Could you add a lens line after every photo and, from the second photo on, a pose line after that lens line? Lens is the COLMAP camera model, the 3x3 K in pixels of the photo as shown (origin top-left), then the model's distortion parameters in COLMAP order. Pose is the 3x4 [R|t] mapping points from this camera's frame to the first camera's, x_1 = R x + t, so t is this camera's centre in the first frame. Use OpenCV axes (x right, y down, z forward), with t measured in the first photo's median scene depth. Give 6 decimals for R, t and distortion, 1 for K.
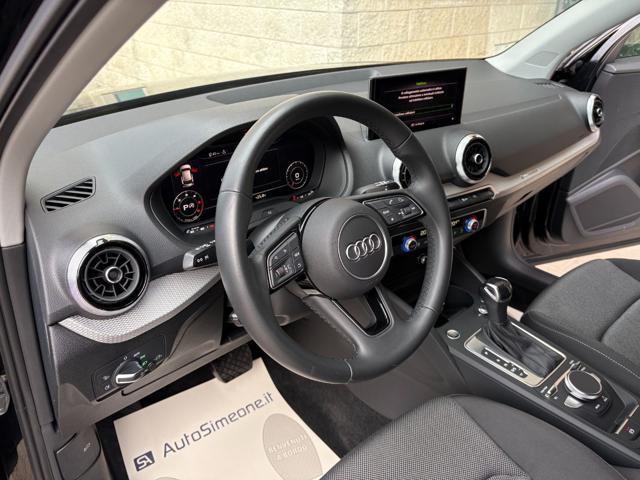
lens RADIAL K [[491.2, 0, 318.8], [0, 491.2, 228.5], [0, 0, 1]] dist [0.065621, -0.086354]
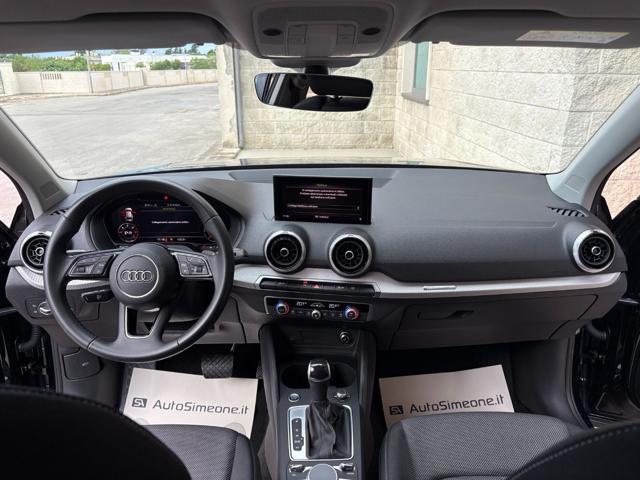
lens RADIAL K [[491.2, 0, 318.8], [0, 491.2, 228.5], [0, 0, 1]] dist [0.065621, -0.086354]
pose [[0.762430, 0.199875, -0.615428, 0.851040], [-0.284333, 0.957841, -0.041167, -0.117543], [0.581254, 0.206373, 0.787118, 0.039845]]
